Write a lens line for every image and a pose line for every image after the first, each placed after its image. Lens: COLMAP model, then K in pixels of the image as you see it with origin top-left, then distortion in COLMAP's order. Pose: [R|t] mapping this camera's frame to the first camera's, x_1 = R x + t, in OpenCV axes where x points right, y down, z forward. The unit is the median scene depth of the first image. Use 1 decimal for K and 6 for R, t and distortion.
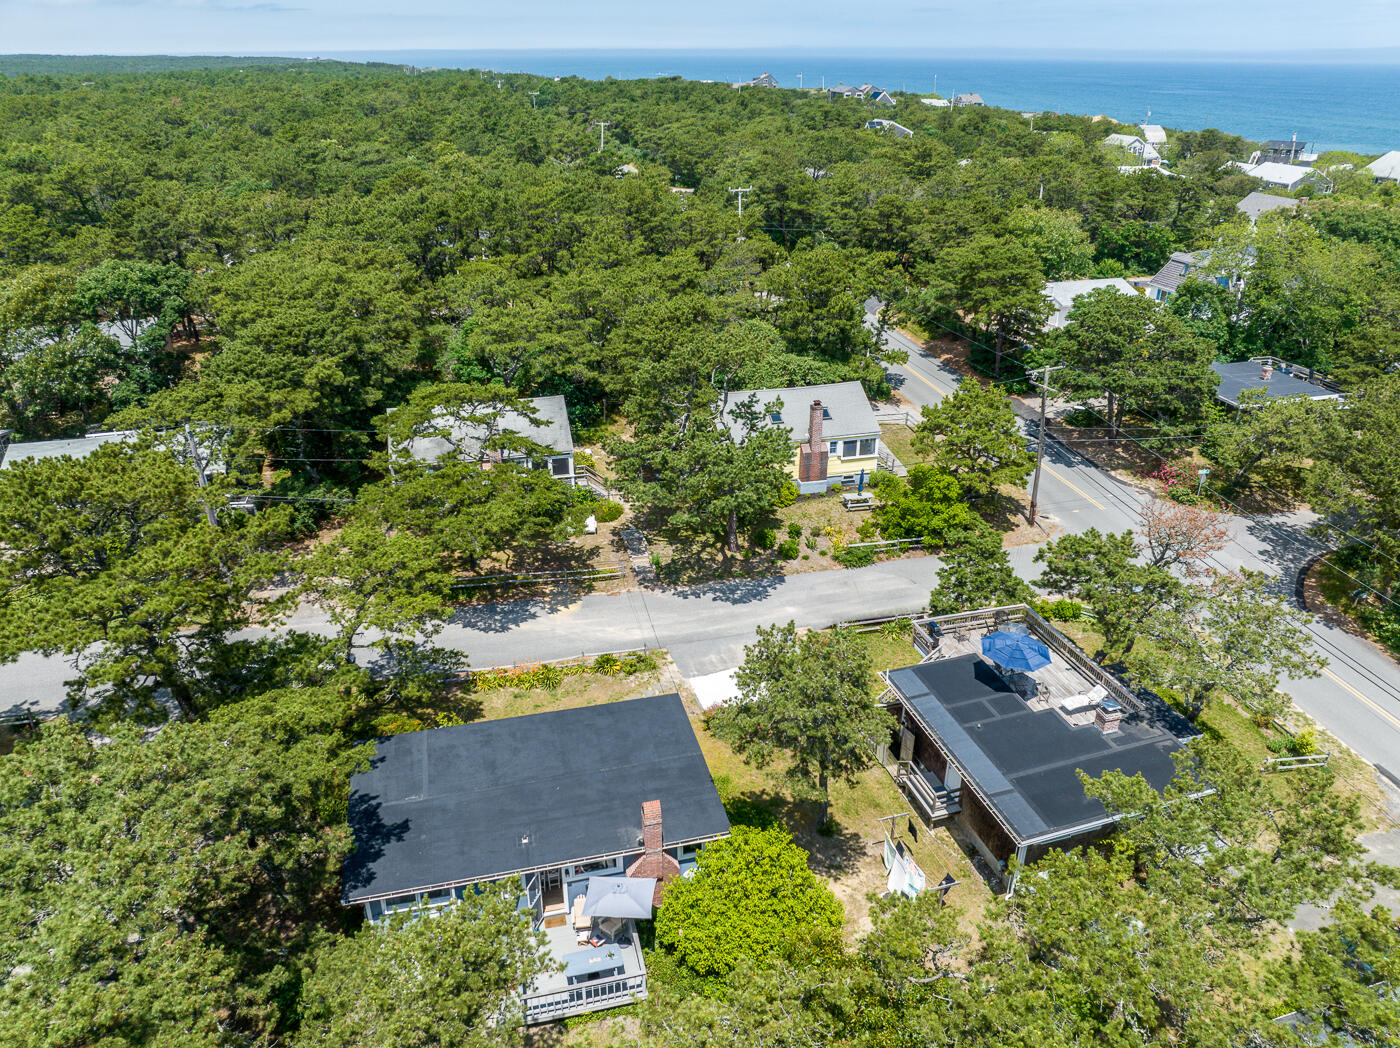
lens RADIAL K [[986.9, 0, 700.0], [0, 986.9, 524.0], [0, 0, 1]] dist [-0.038368, -0.007385]
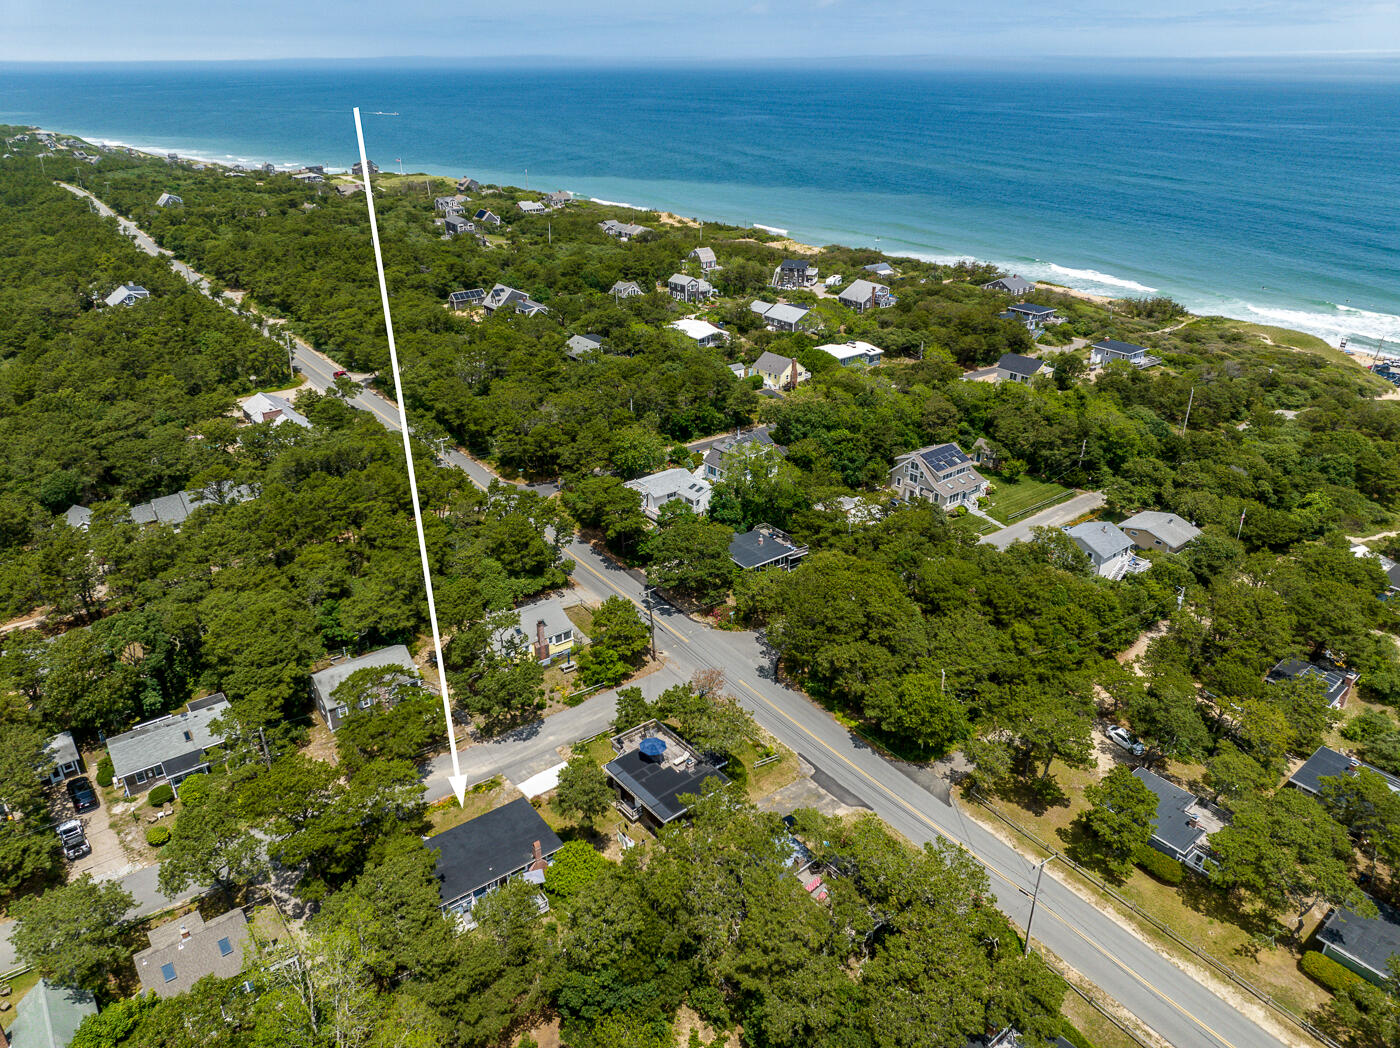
lens RADIAL K [[986.9, 0, 700.0], [0, 986.9, 524.0], [0, 0, 1]] dist [-0.038368, -0.007385]
pose [[0.925288, -0.164224, 0.341865, -0.245713], [0.165126, 0.985912, 0.026680, -0.349494], [-0.341430, 0.031764, 0.939370, -1.043469]]
